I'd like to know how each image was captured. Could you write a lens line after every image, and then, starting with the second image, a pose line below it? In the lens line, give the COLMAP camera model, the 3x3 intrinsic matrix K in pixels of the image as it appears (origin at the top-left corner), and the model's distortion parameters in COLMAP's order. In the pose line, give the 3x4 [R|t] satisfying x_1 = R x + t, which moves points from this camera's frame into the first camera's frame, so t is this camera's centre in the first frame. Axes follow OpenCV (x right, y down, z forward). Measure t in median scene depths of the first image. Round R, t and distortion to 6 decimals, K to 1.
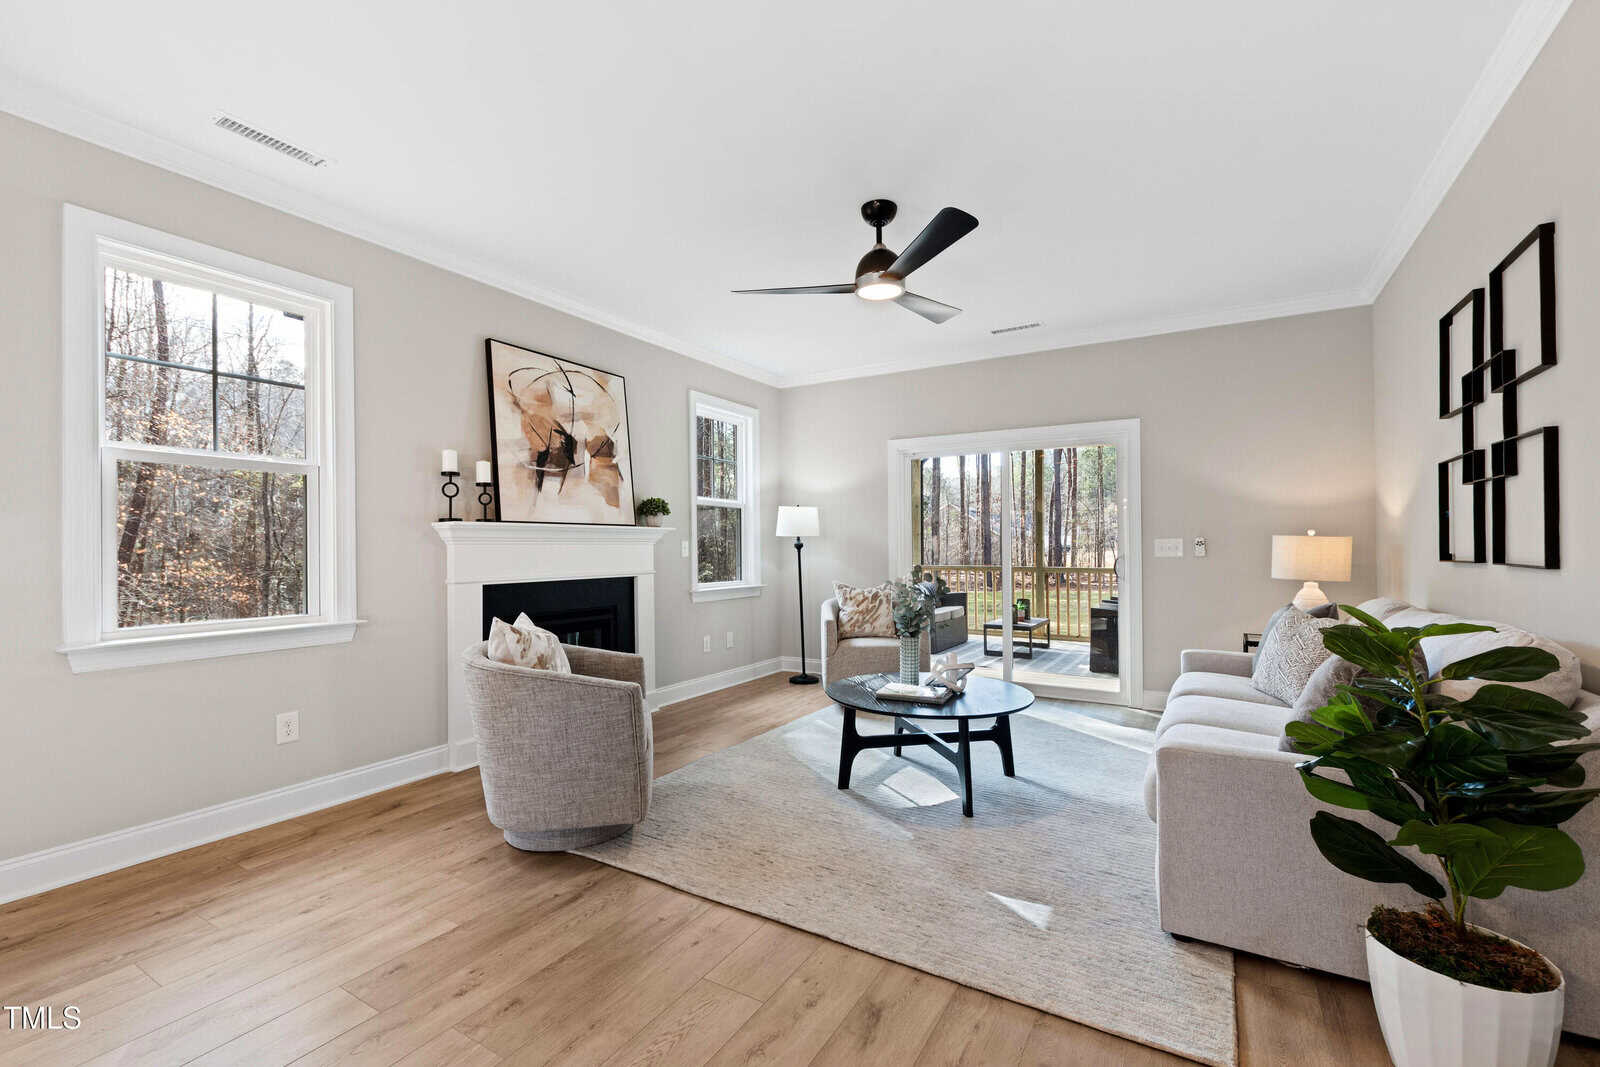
lens RADIAL K [[685.0, 0, 794.0], [0, 685.0, 543.4], [0, 0, 1]] dist [-0.000355, -0.000372]
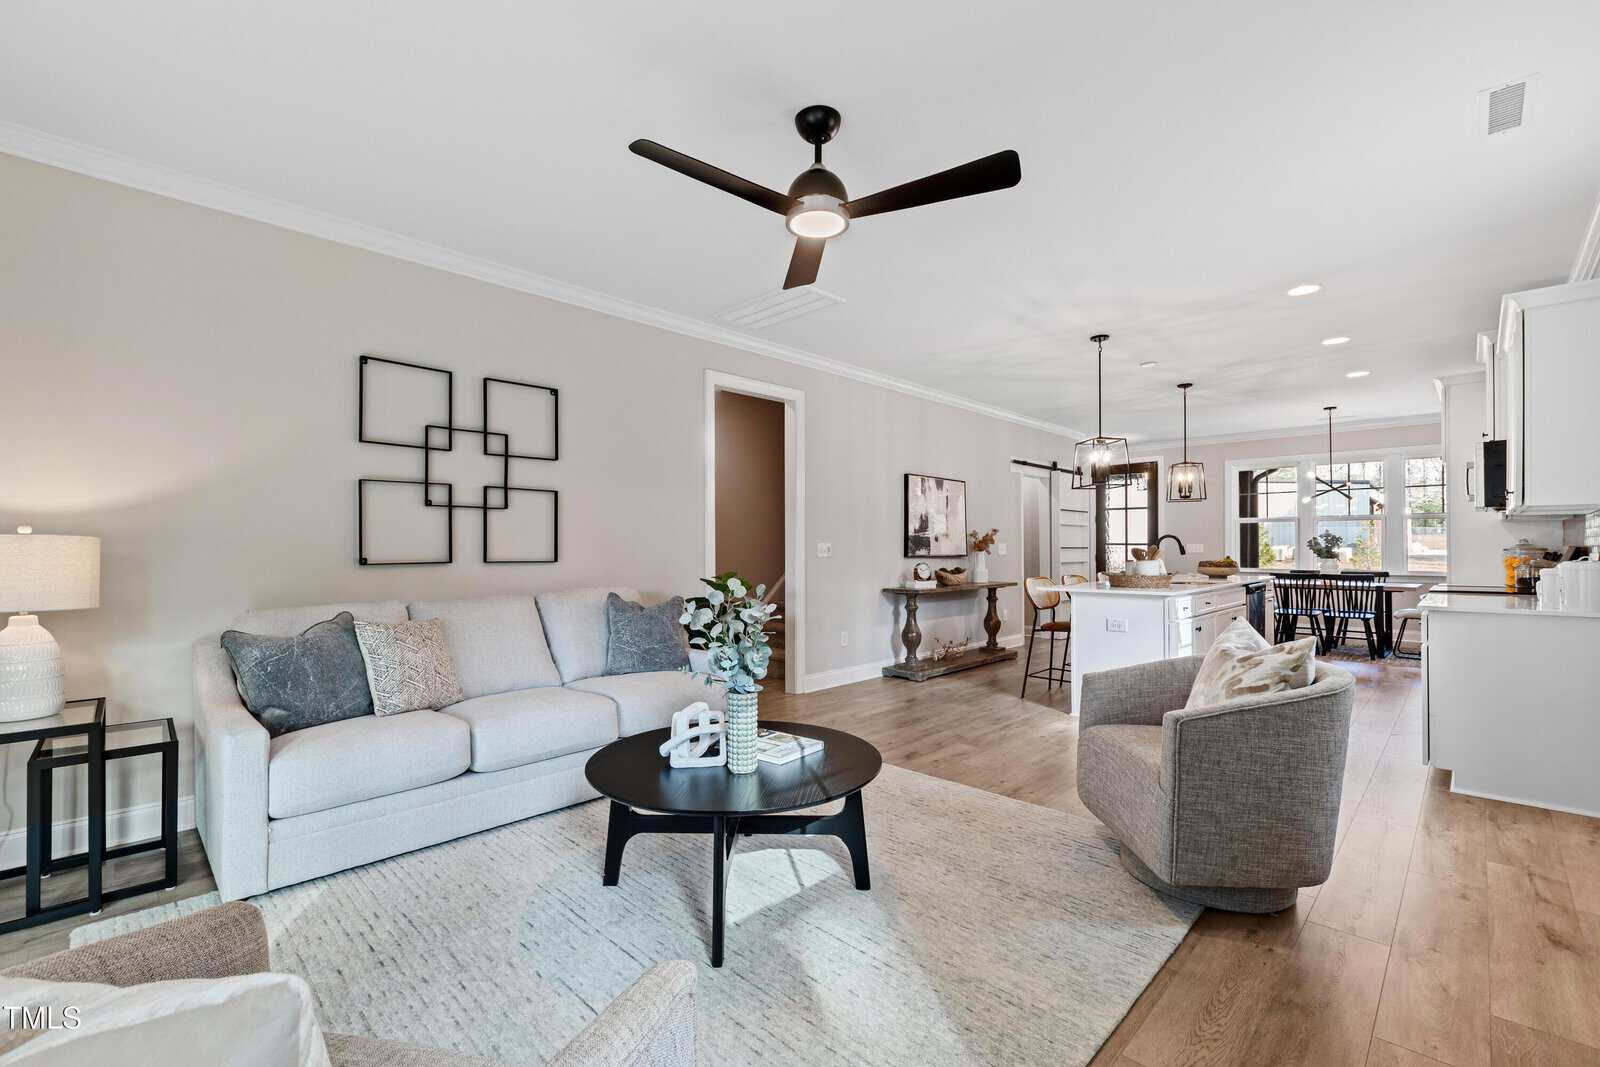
lens RADIAL K [[685.0, 0, 794.0], [0, 685.0, 543.4], [0, 0, 1]] dist [-0.000355, -0.000372]
pose [[-0.971771, 0.008380, 0.235776, -0.032898], [0.005844, 0.999917, -0.011451, 0.006633], [-0.235853, -0.009750, -0.971740, 1.945587]]
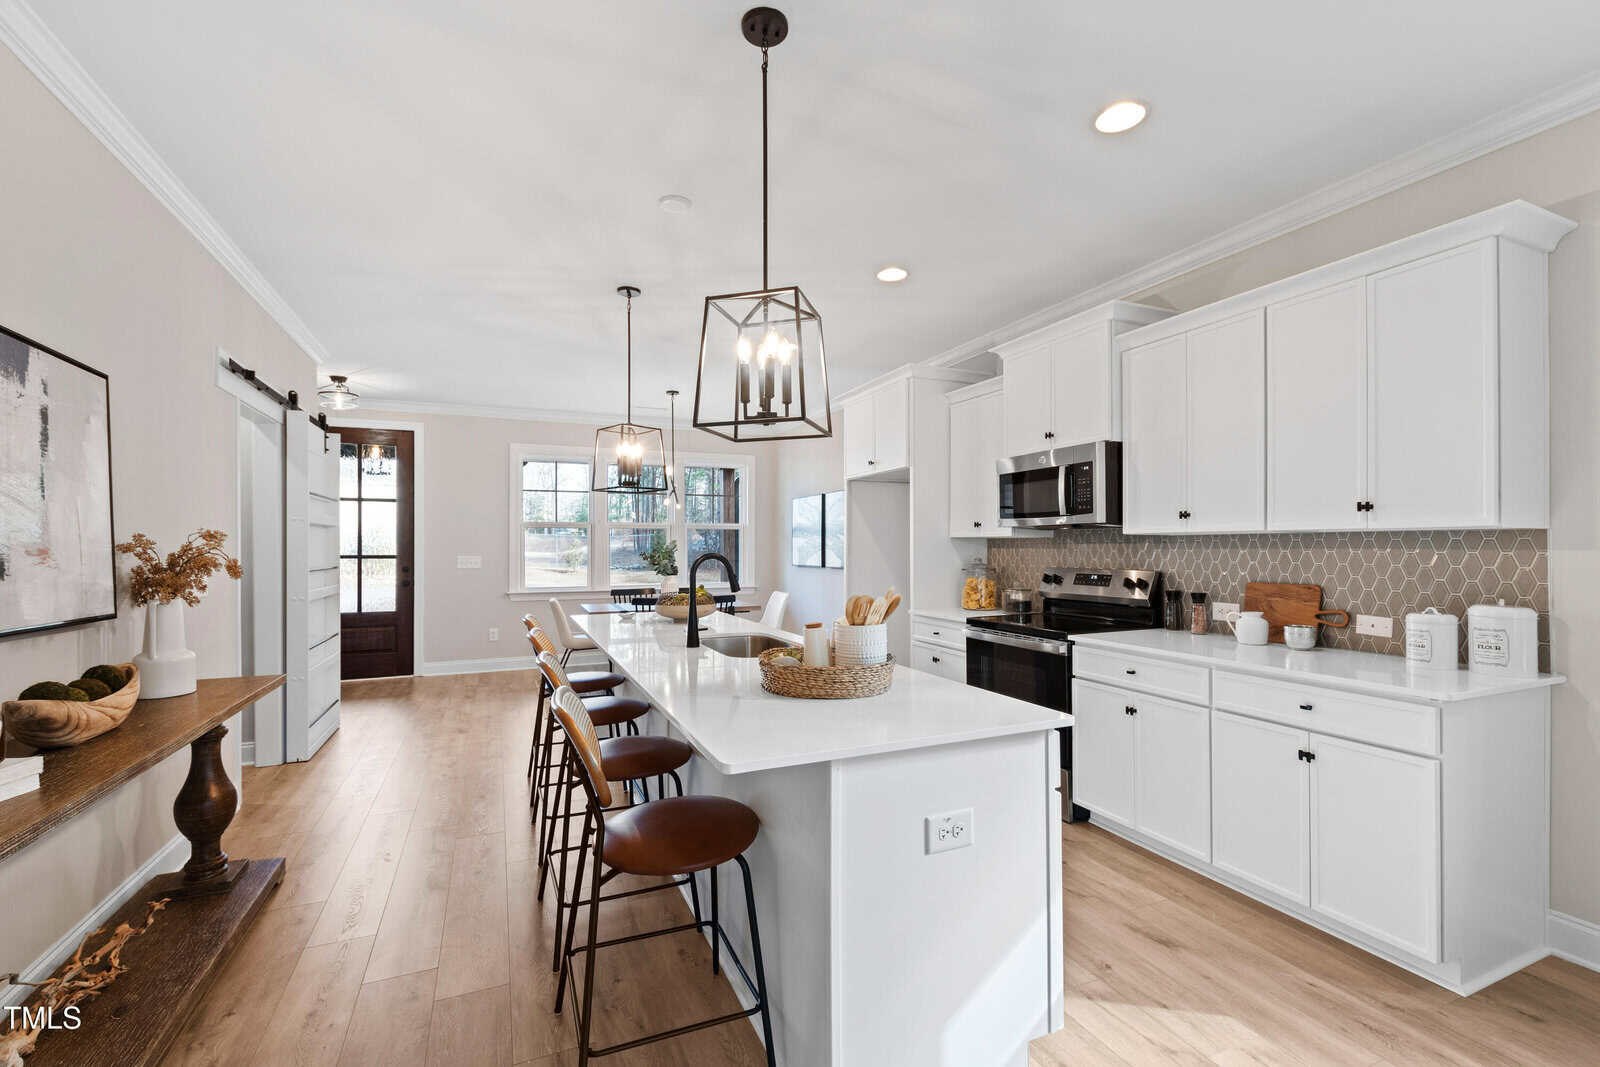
lens RADIAL K [[685.0, 0, 794.0], [0, 685.0, 543.4], [0, 0, 1]] dist [-0.000355, -0.000372]
pose [[-0.581450, 0.004084, -0.813572, 0.126272], [0.009963, 0.999948, -0.002101, -0.046607], [0.813521, -0.009327, -0.581461, 0.432829]]
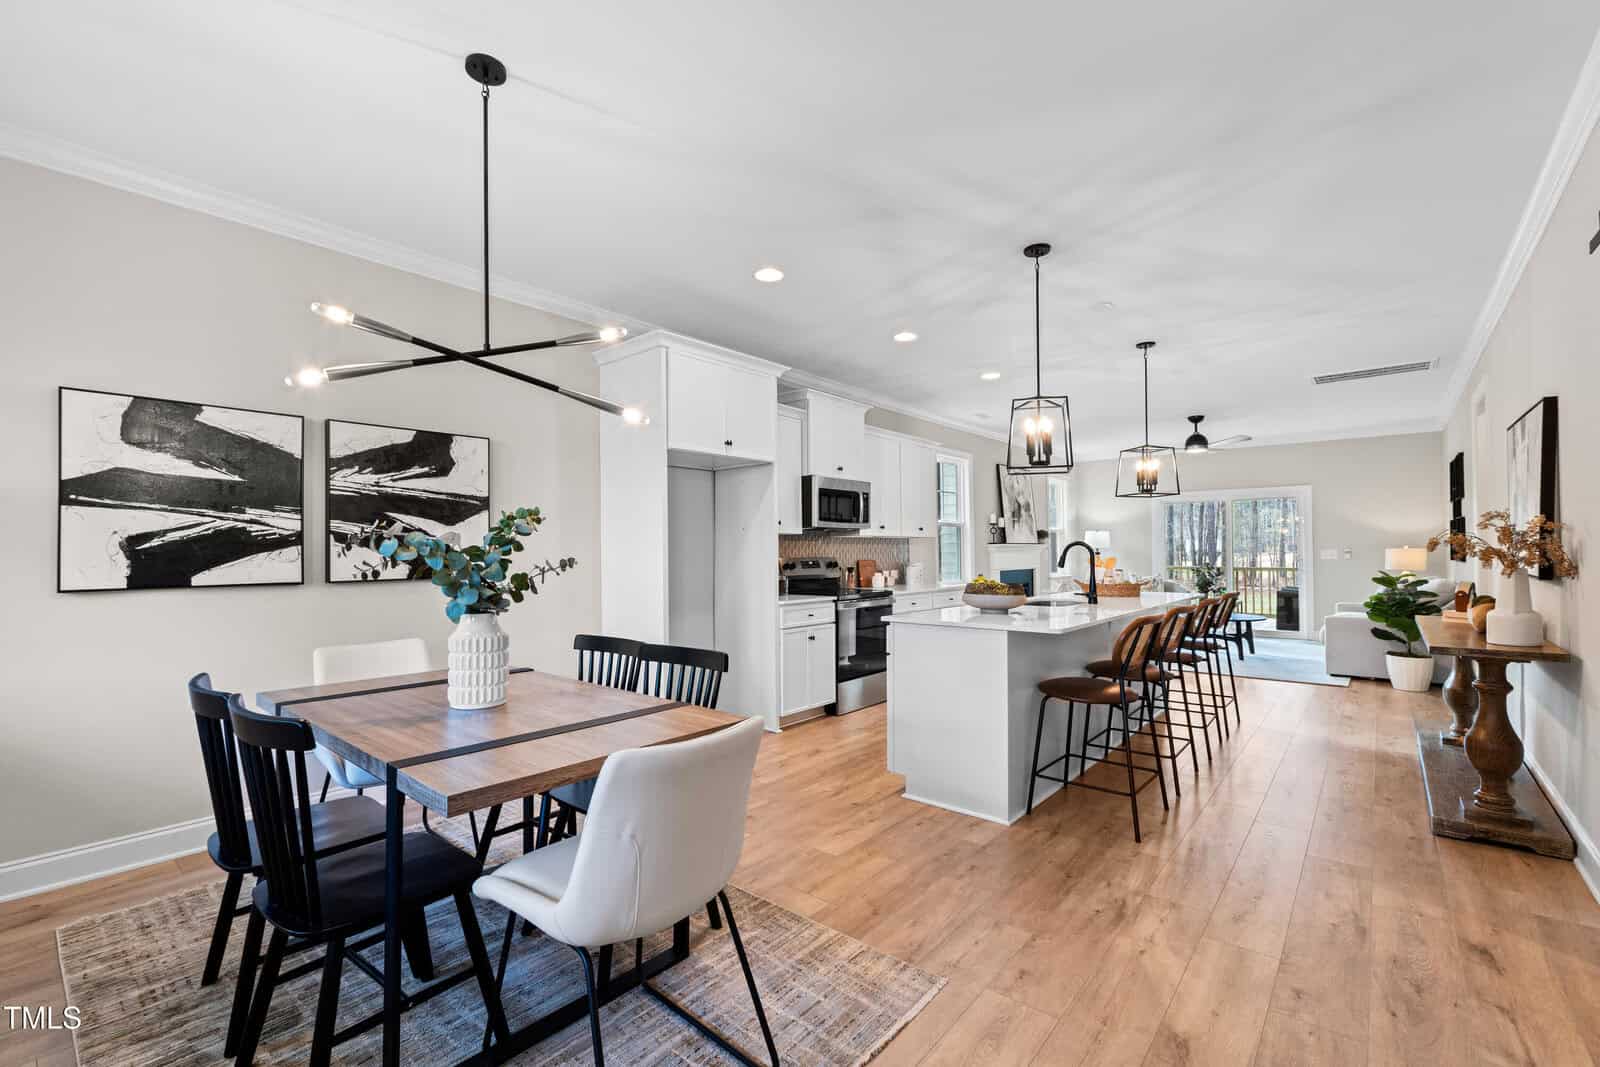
lens RADIAL K [[685.0, 0, 794.0], [0, 685.0, 543.4], [0, 0, 1]] dist [-0.000355, -0.000372]
pose [[0.986473, -0.003192, -0.163893, -0.977917], [0.001965, 0.999969, -0.007646, -0.021046], [0.163912, 0.007220, 0.986449, -1.802908]]
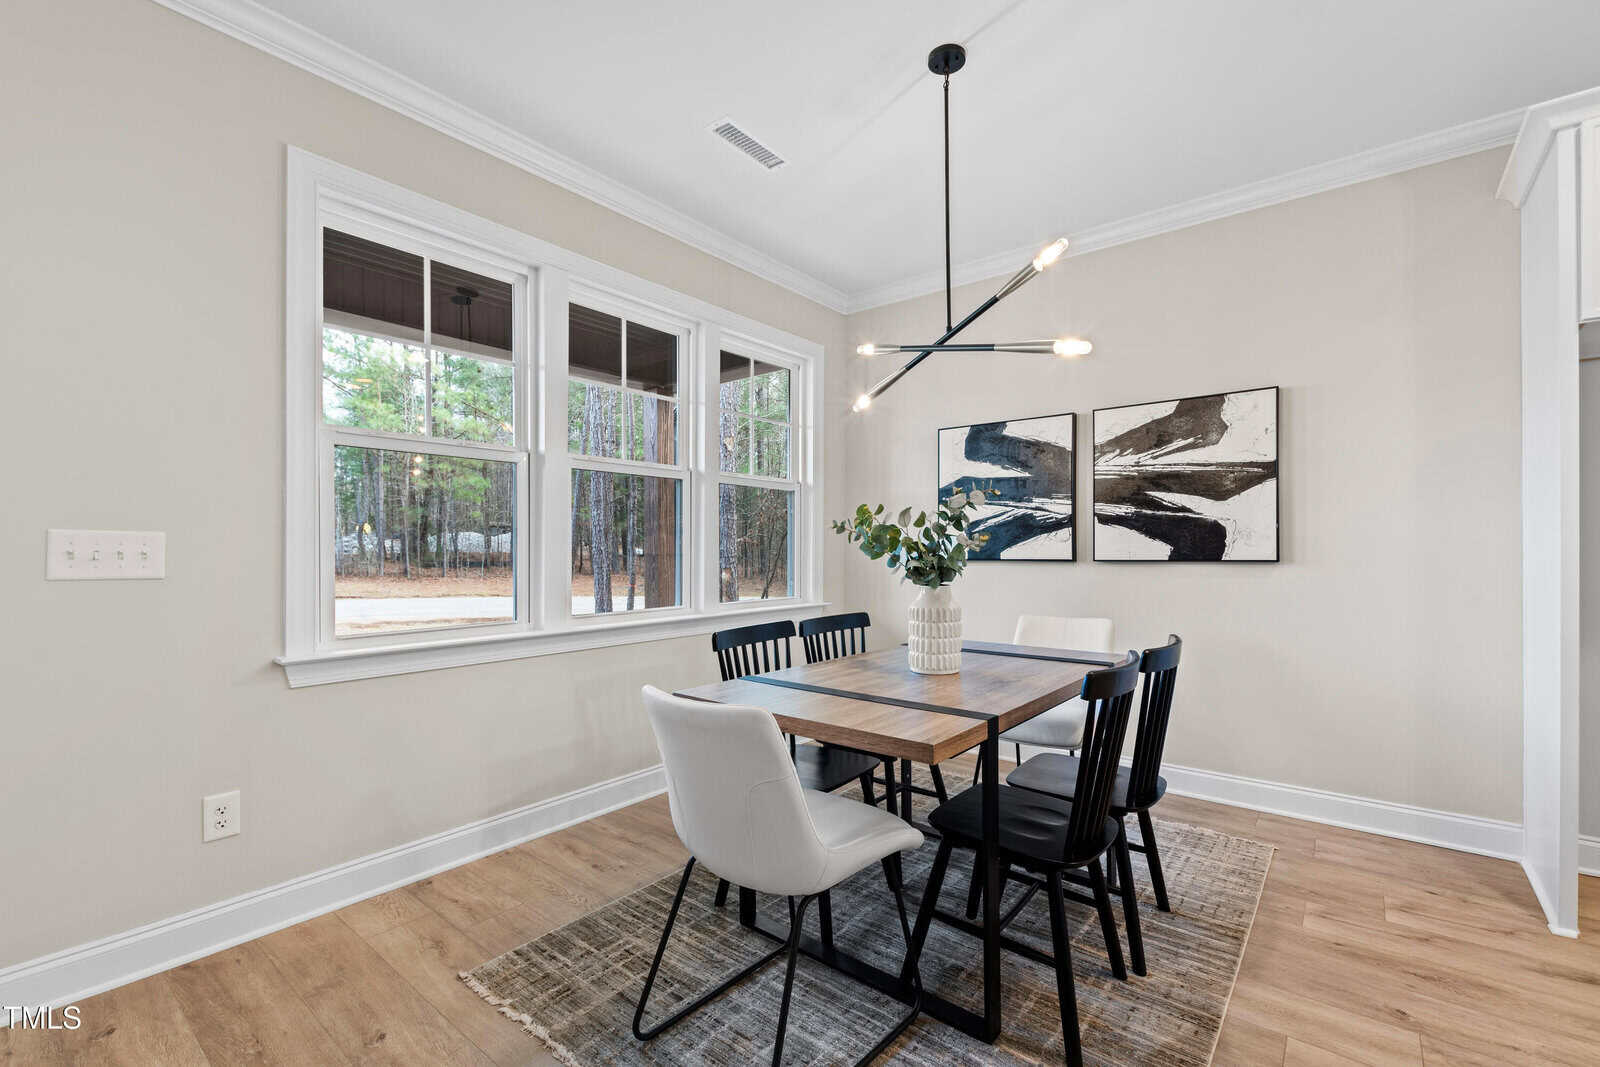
lens RADIAL K [[689.4, 0, 794.5], [0, 689.4, 550.7], [0, 0, 1]] dist [-0.000801, -0.000541]
pose [[-0.143796, 0.010848, -0.989548, -0.643280], [0.008899, 0.999914, 0.009669, -0.002646], [0.989567, -0.007416, -0.143881, -1.200949]]
